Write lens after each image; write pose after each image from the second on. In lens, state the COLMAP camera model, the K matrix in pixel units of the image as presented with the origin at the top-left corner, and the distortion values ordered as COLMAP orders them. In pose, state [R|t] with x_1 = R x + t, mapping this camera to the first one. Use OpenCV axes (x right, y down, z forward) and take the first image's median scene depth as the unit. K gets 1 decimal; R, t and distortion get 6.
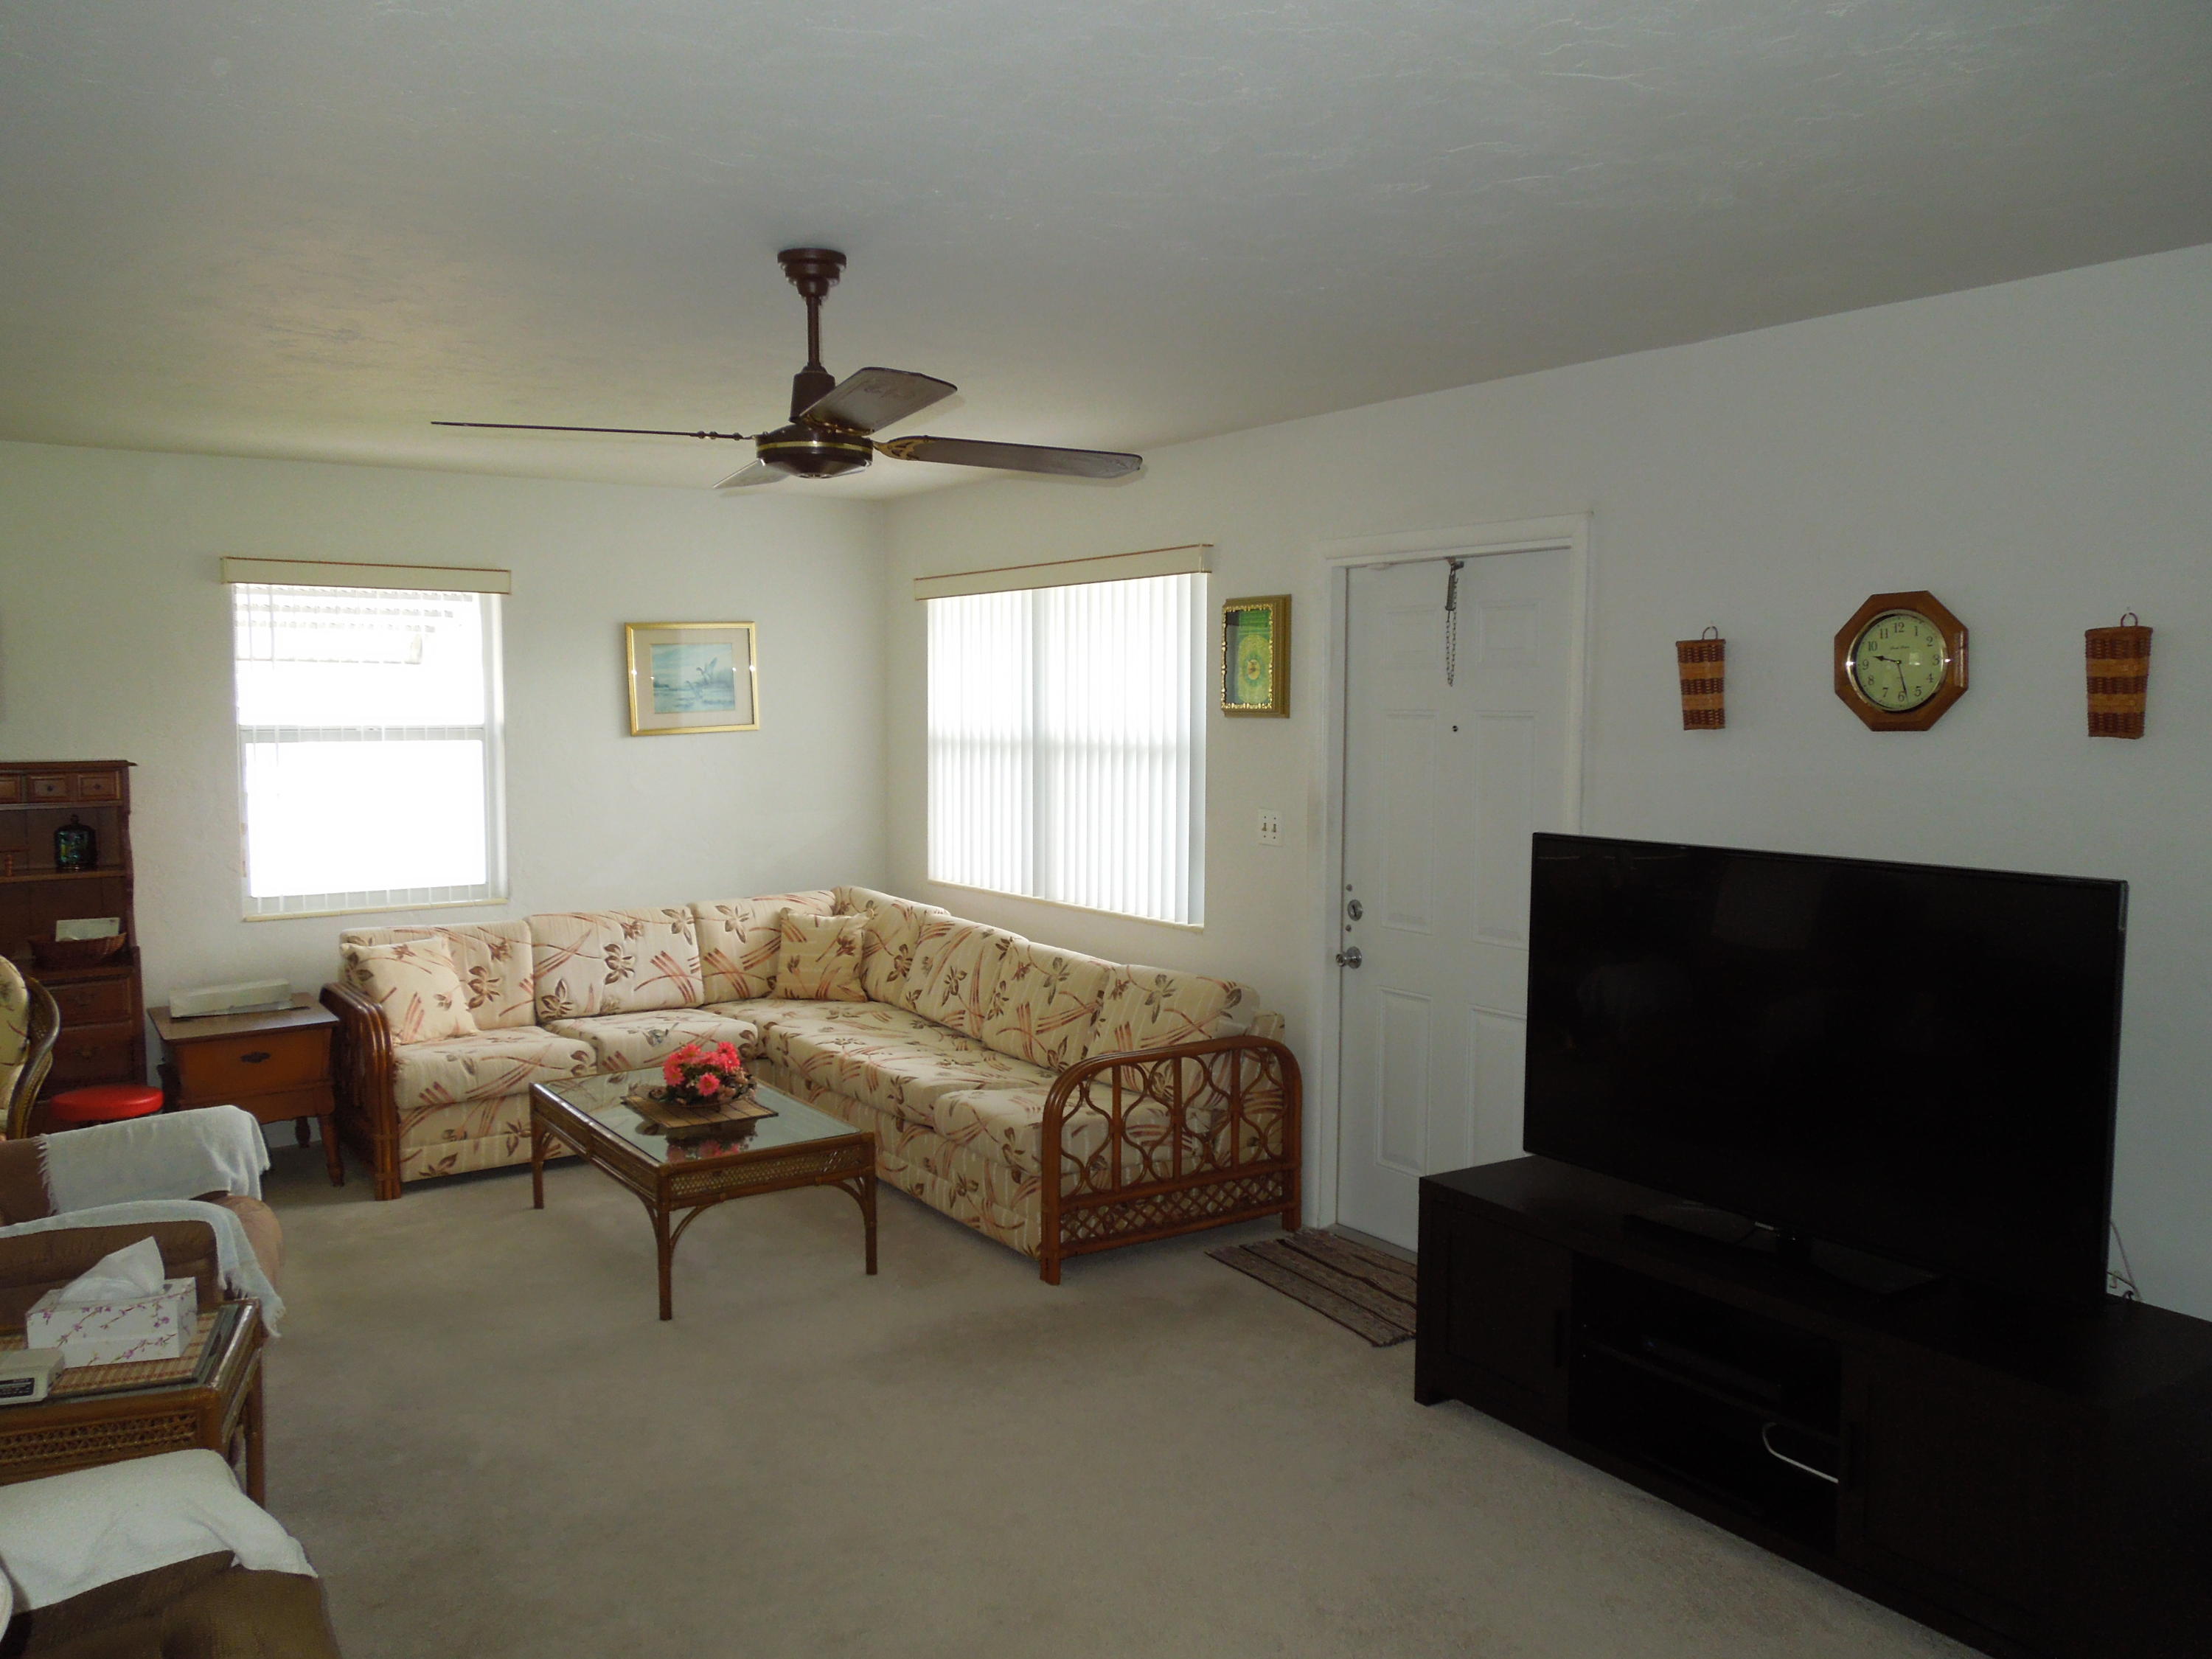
lens RADIAL K [[1683.6, 0, 1106.0], [0, 1683.6, 829.5], [0, 0, 1]] dist [-0.008379, 0.012394]
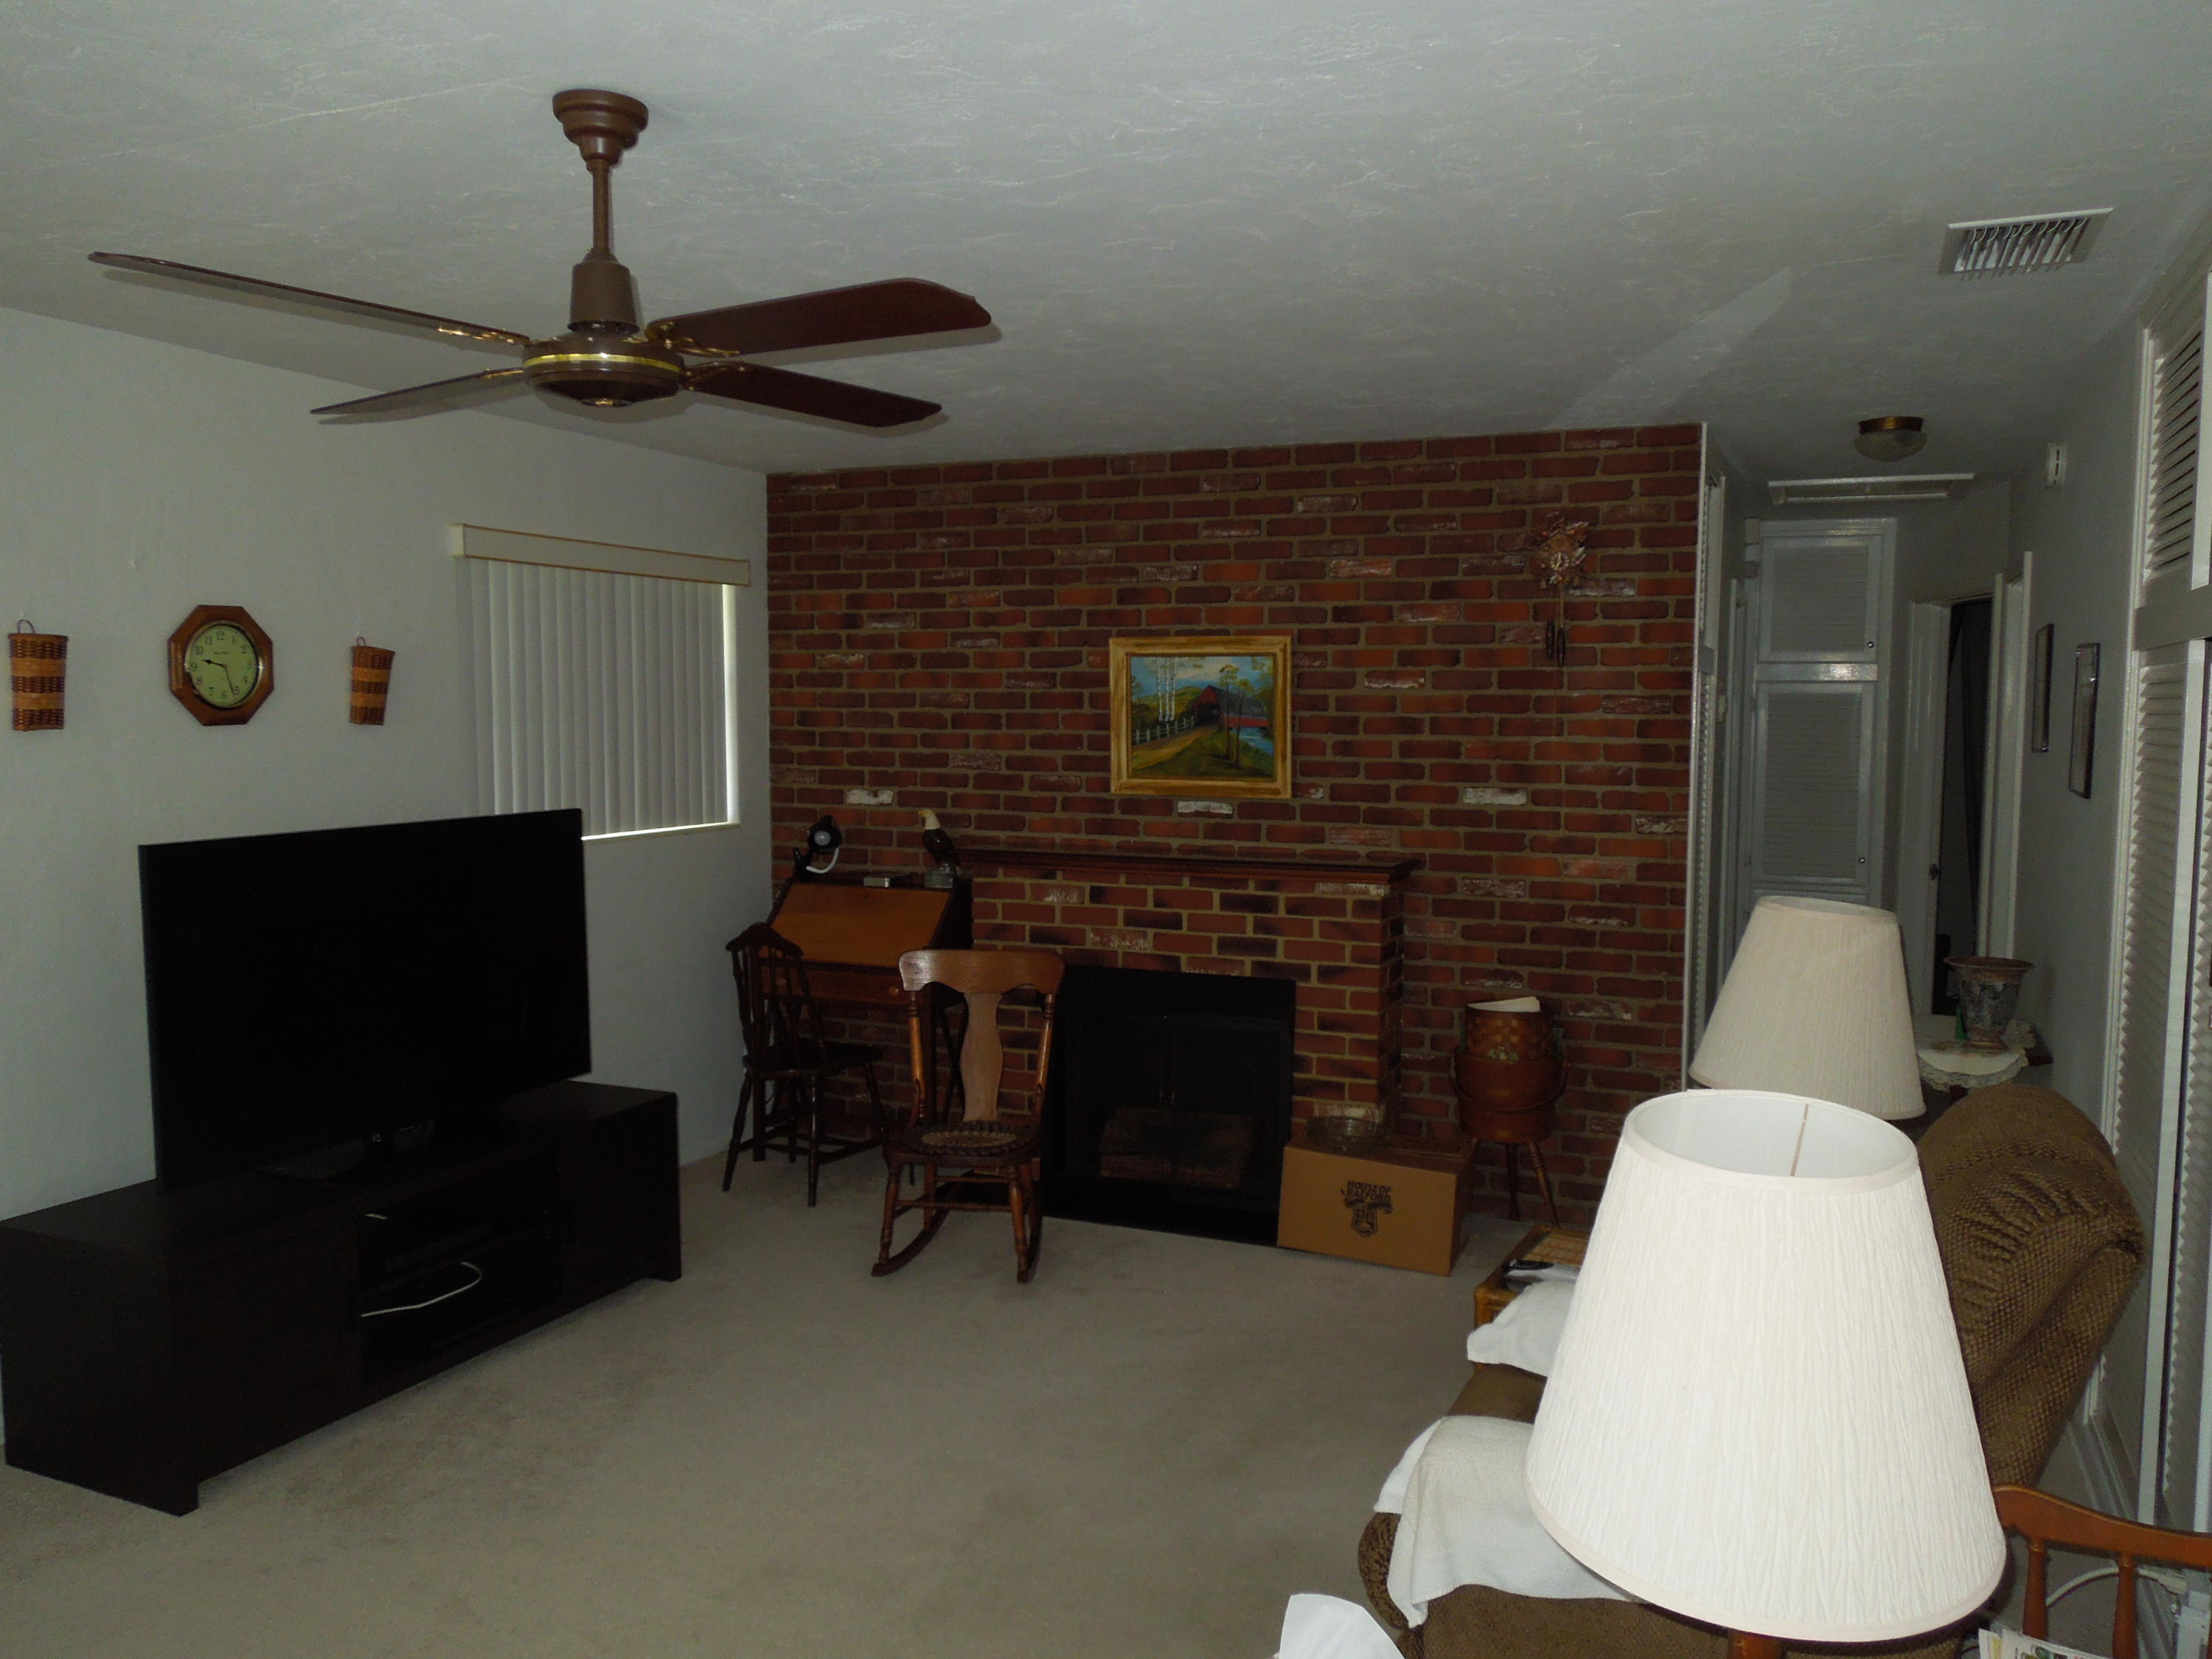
lens RADIAL K [[1683.6, 0, 1106.0], [0, 1683.6, 829.5], [0, 0, 1]] dist [-0.008379, 0.012394]
pose [[-0.520820, -0.069061, 0.850868, -0.837006], [0.061725, 0.991067, 0.118223, -0.087404], [-0.851432, 0.114093, -0.511905, 1.090772]]
